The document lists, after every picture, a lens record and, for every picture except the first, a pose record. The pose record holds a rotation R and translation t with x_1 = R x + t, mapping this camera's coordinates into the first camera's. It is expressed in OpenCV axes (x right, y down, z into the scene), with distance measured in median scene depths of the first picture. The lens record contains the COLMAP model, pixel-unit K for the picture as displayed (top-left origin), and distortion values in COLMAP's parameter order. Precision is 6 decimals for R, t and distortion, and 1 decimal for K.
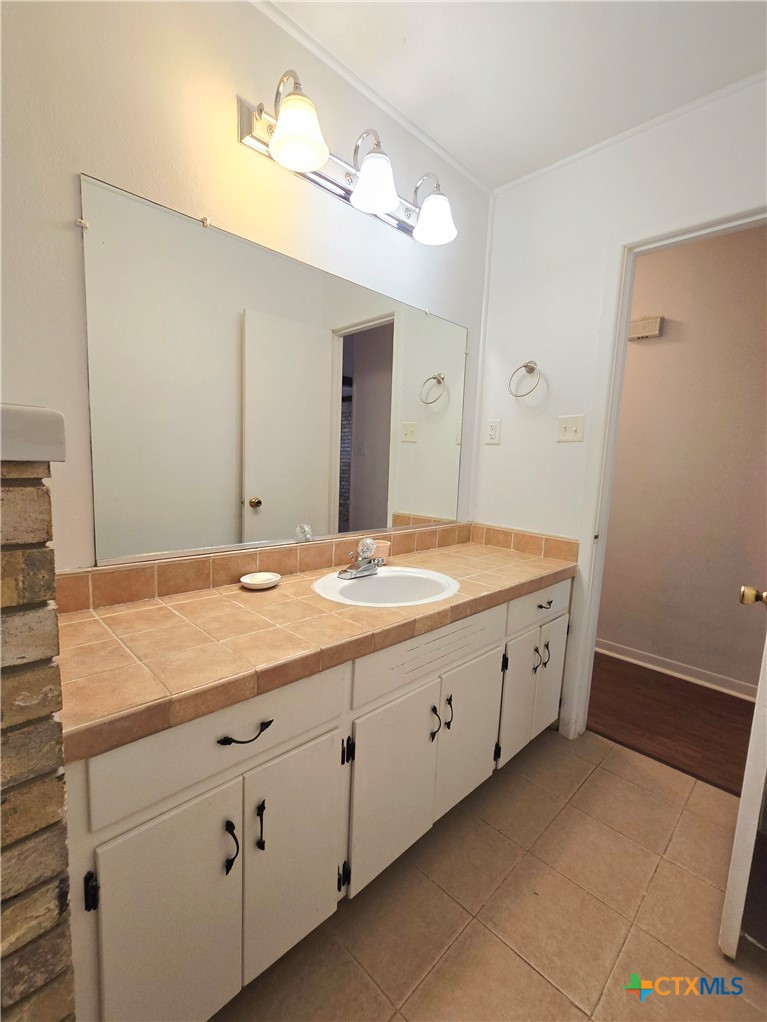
lens RADIAL K [[409.7, 0, 383.5], [0, 409.7, 511.0], [0, 0, 1]] dist [0.000816, 0.000390]
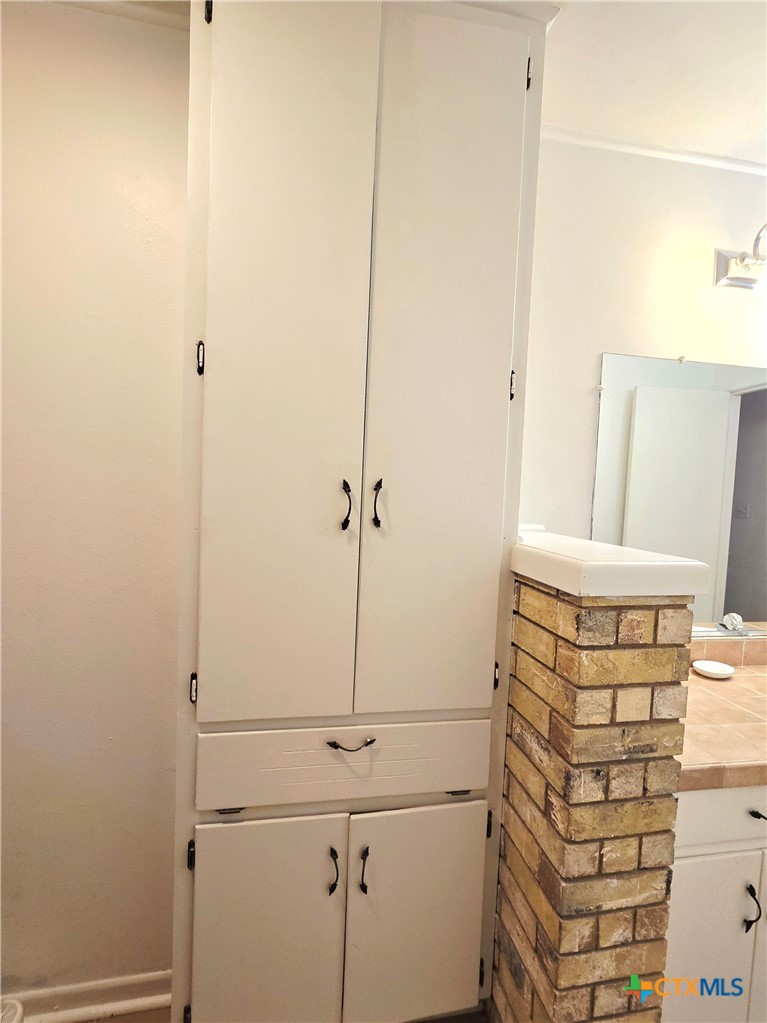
lens RADIAL K [[482.0, 0, 383.5], [0, 482.0, 511.5], [0, 0, 1]] dist [0.001122, 0.000229]
pose [[0.845586, 0.023322, -0.533329, -0.580194], [-0.065193, 0.996079, -0.059805, -0.171587], [0.529843, 0.085339, 0.843791, -0.864623]]
